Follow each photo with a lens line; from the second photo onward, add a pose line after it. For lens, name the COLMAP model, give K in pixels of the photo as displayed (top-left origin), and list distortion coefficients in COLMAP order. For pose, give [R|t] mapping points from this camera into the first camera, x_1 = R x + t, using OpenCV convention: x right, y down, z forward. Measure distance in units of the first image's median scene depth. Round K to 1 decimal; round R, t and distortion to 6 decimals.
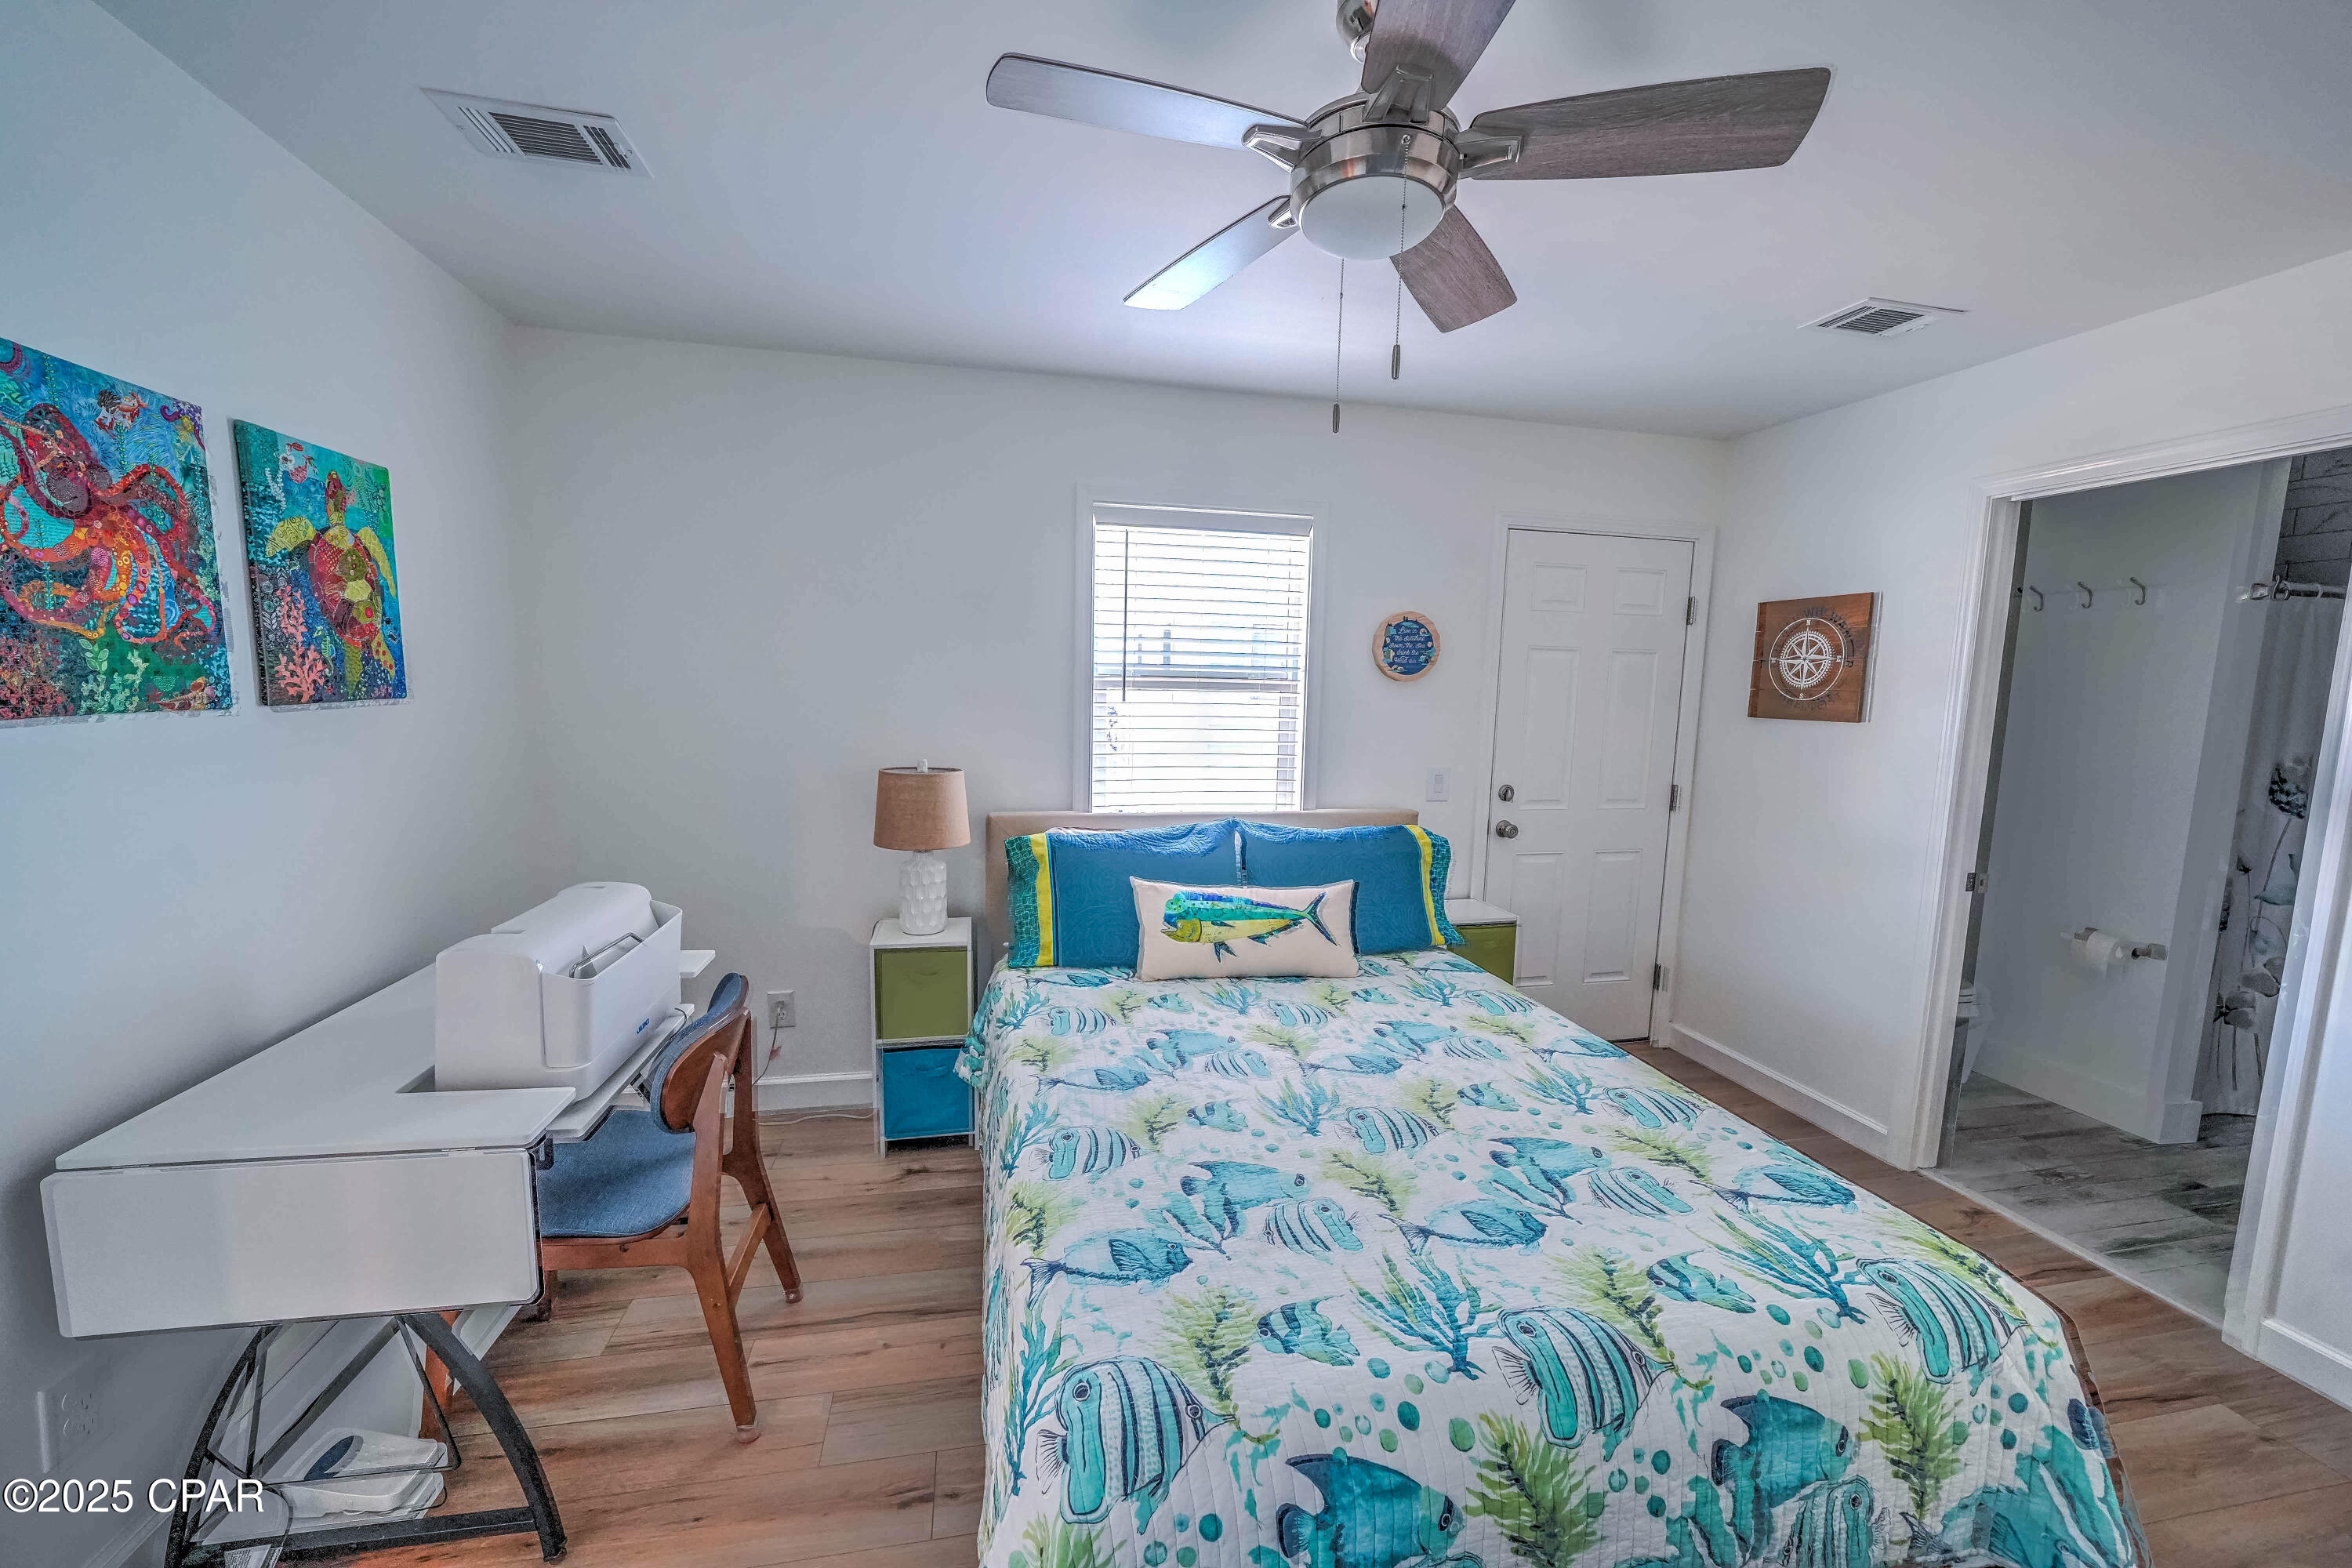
lens RADIAL K [[883.6, 0, 1166.3], [0, 883.6, 777.3], [0, 0, 1]] dist [-0.009308, 0.000047]
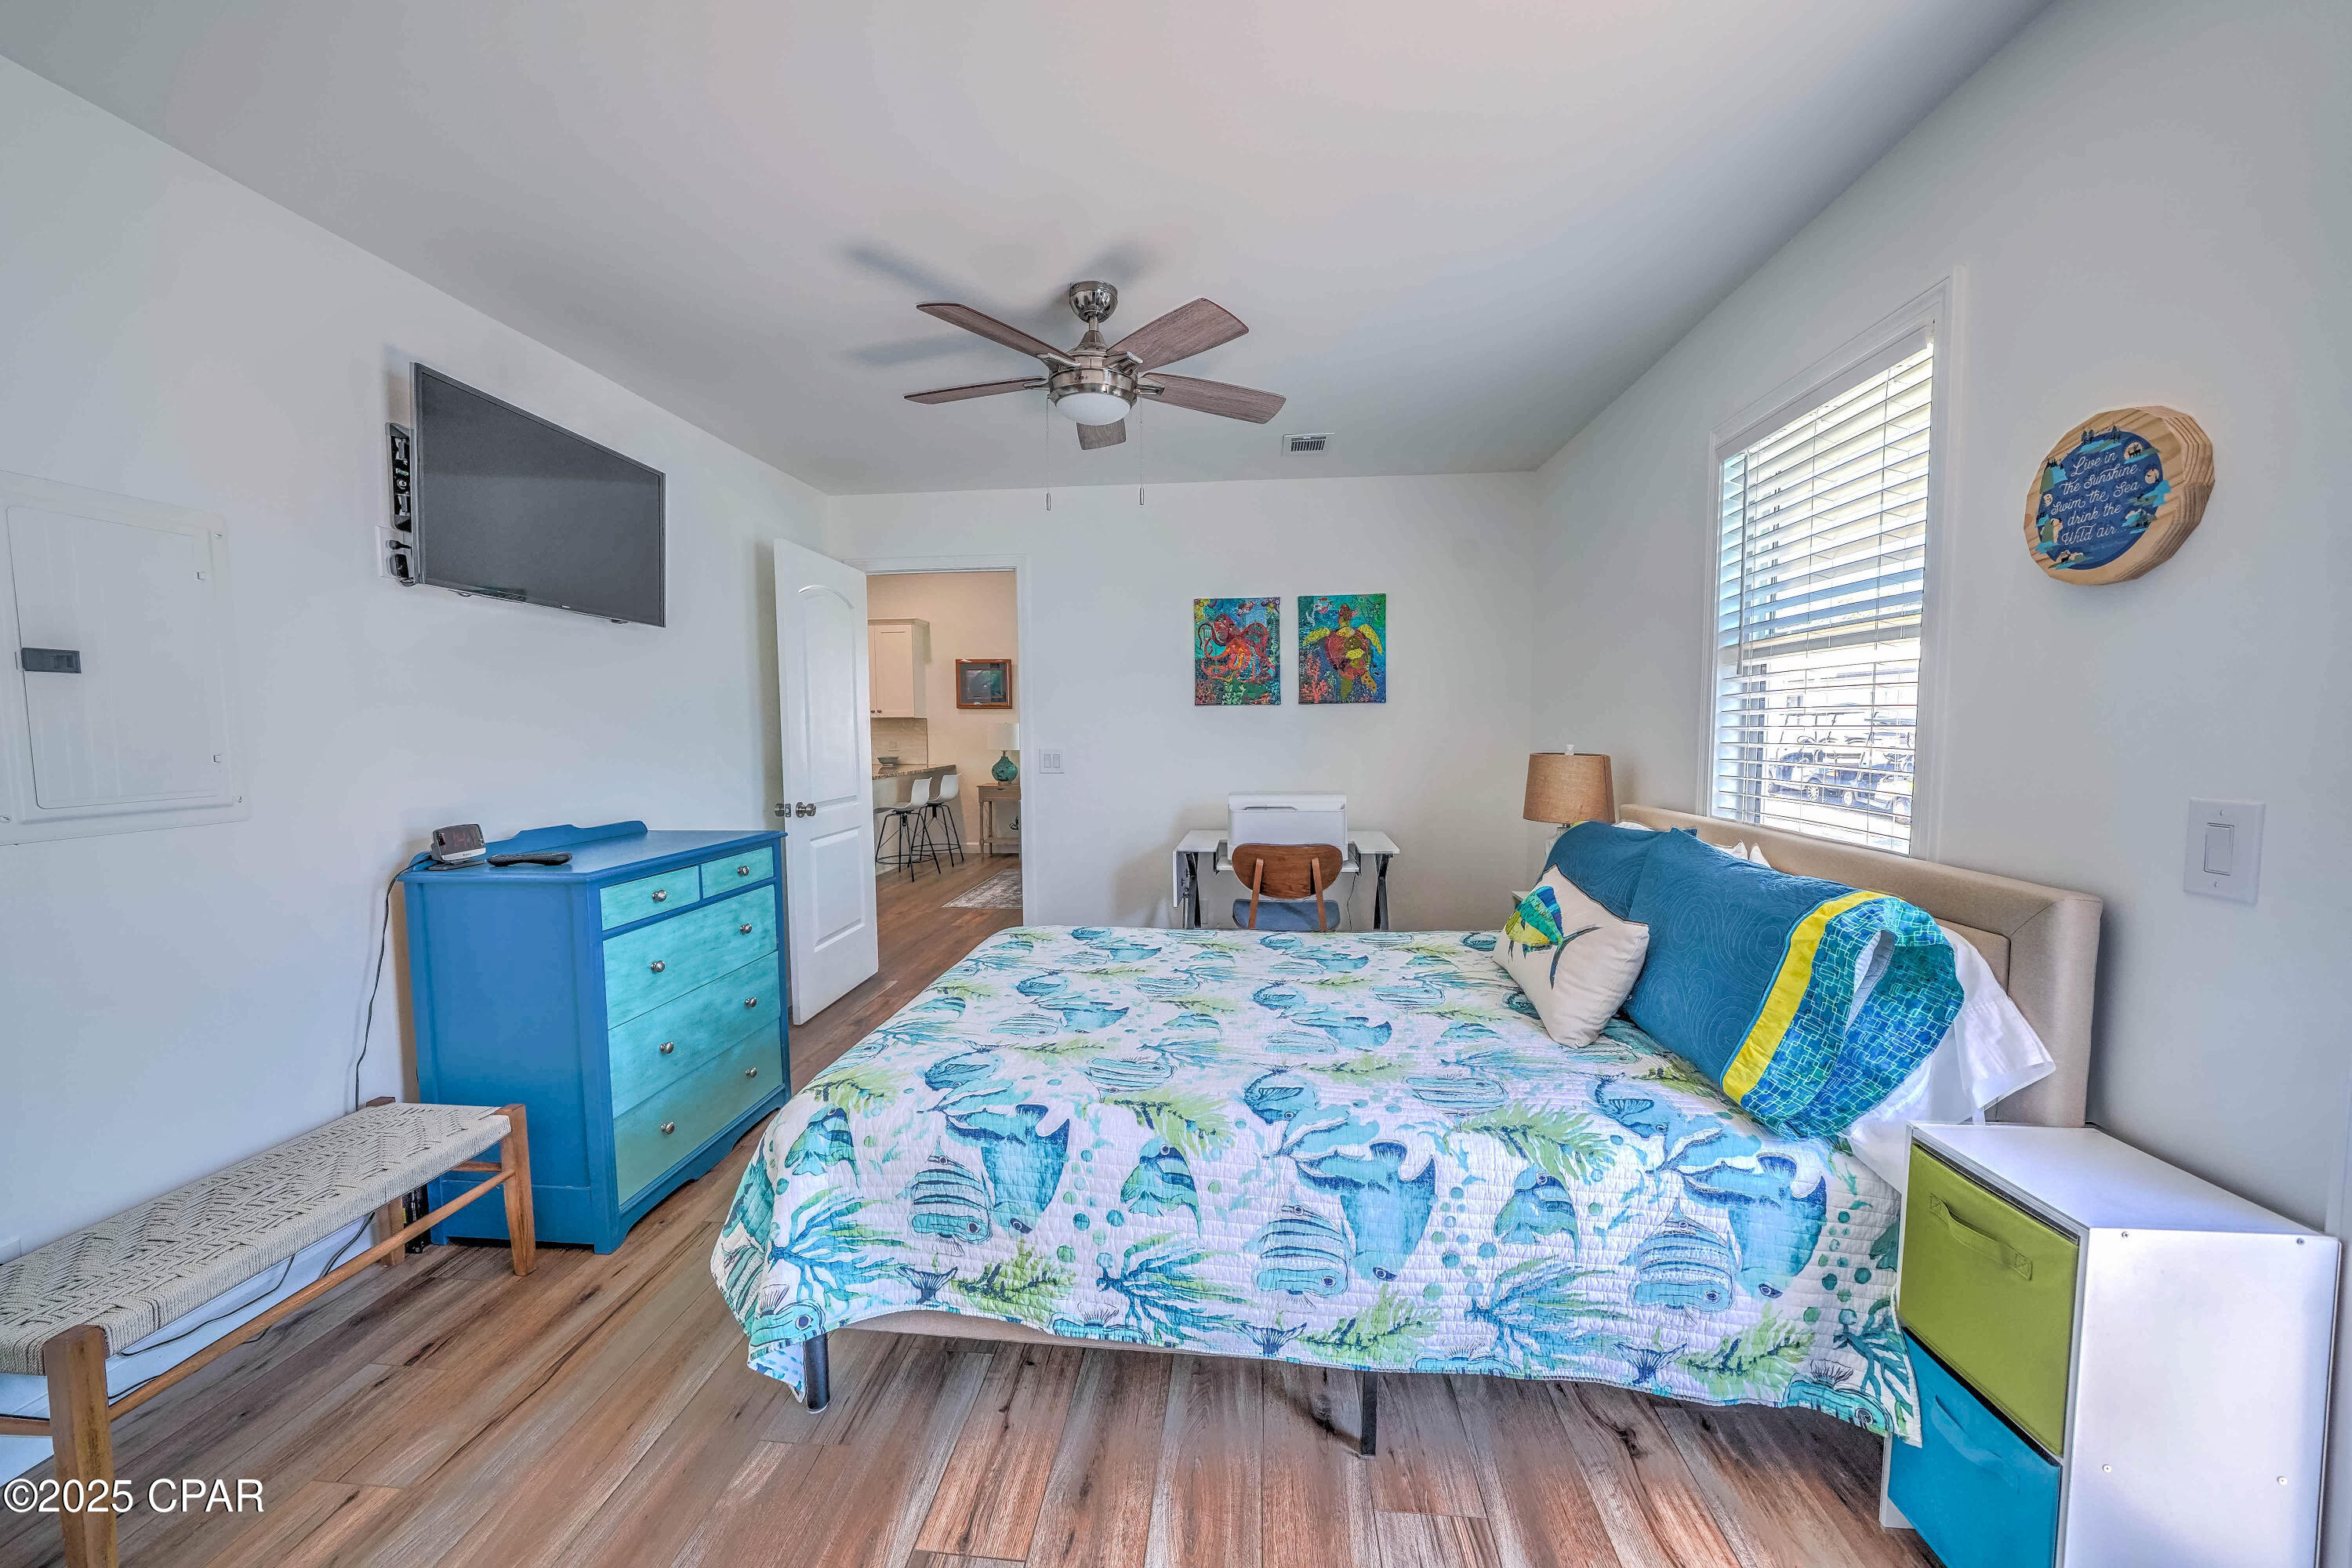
lens RADIAL K [[876.4, 0, 1179.2], [0, 876.4, 788.1], [0, 0, 1]] dist [-0.006785, 0.000025]
pose [[-0.289314, 0.046250, -0.956116, 1.155796], [-0.103456, 0.991471, 0.079265, -0.002723], [0.951627, 0.121848, -0.282061, 1.050378]]
